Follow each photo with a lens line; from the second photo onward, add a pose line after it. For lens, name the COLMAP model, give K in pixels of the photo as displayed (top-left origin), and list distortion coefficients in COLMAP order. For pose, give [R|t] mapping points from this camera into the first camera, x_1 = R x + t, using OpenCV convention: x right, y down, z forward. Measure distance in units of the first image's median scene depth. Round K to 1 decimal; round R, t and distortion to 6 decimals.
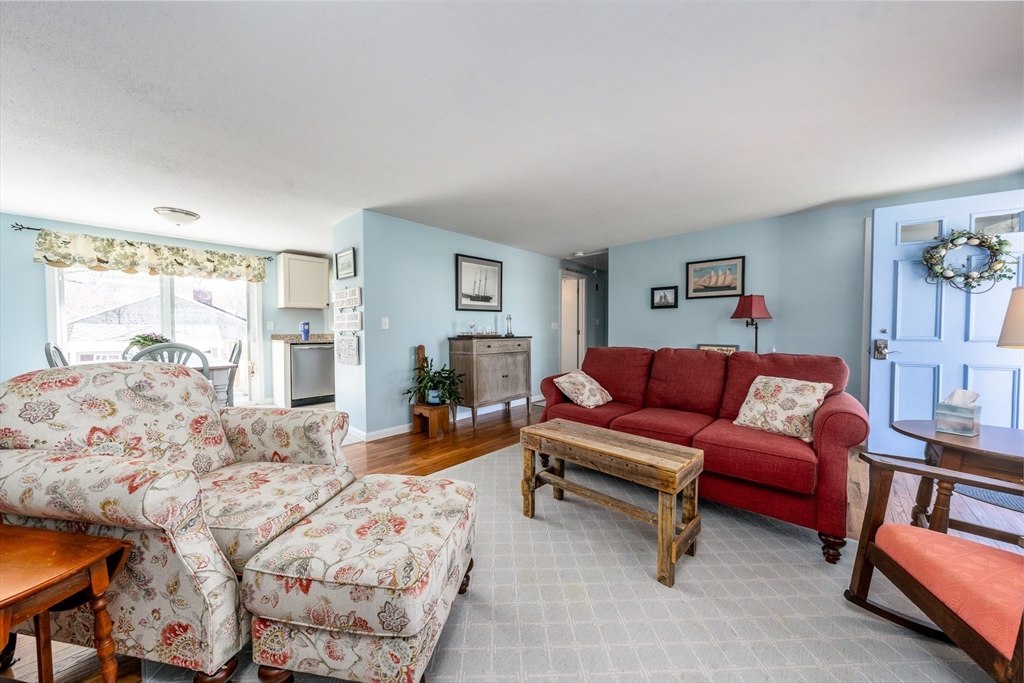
lens RADIAL K [[359.4, 0, 508.6], [0, 359.4, 335.6], [0, 0, 1]] dist [-0.002651, -0.000209]
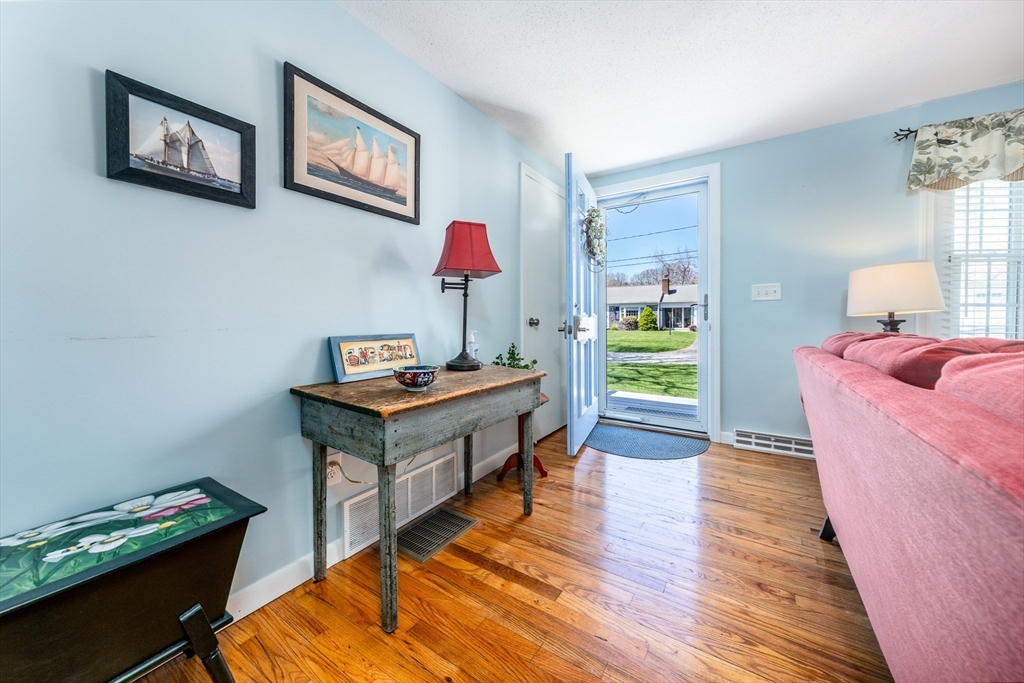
lens RADIAL K [[359.4, 0, 477.0], [0, 359.4, 323.2], [0, 0, 1]] dist [-0.002651, -0.000209]
pose [[-0.173851, -0.008919, 0.984732, 0.572636], [0.020207, 0.999716, 0.012623, 0.030227], [-0.984565, 0.022093, -0.173622, 2.915718]]
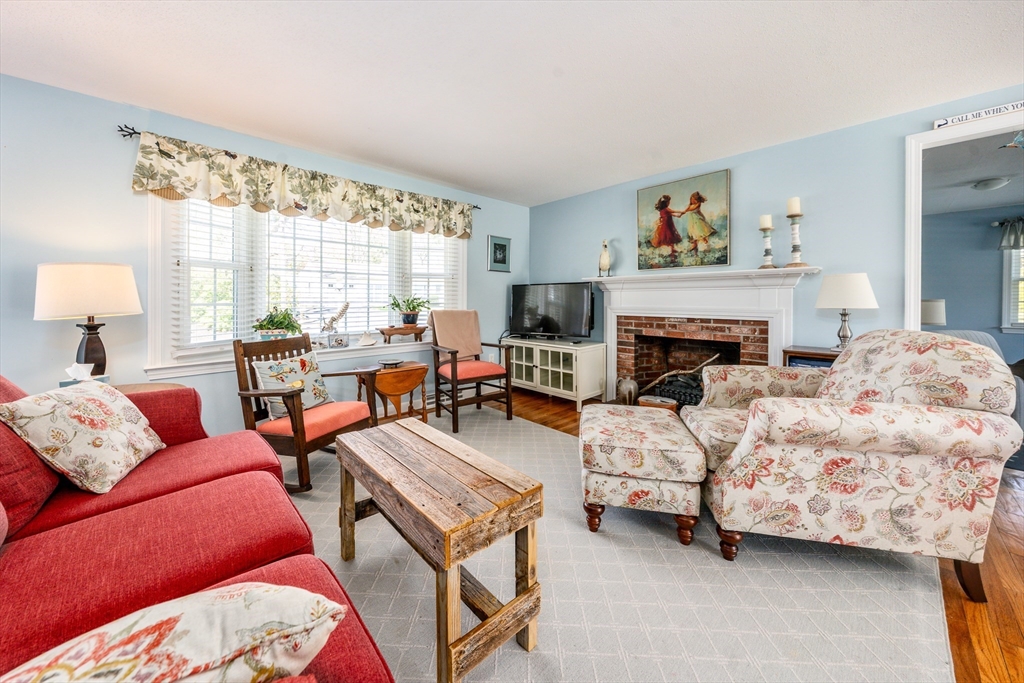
lens RADIAL K [[359.4, 0, 507.5], [0, 359.4, 301.7], [0, 0, 1]] dist [-0.002651, -0.000209]
pose [[-0.998605, -0.000713, 0.052793, 0.091886], [0.000384, 0.999784, 0.020765, -0.038419], [-0.052797, 0.020757, -0.998390, 2.260855]]
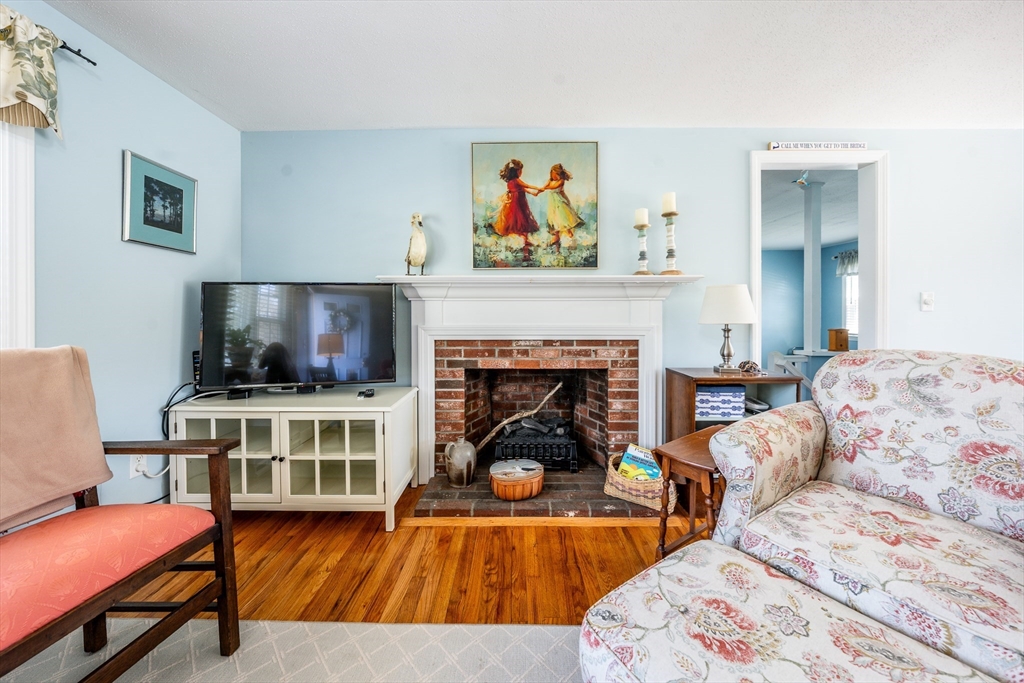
lens RADIAL K [[359.4, 0, 515.1], [0, 359.4, 315.9], [0, 0, 1]] dist [-0.002651, -0.000209]
pose [[-0.730263, 0.004595, -0.683151, 0.281715], [-0.008129, 0.999848, 0.015414, -0.019170], [0.683118, 0.016809, -0.730115, 0.979827]]
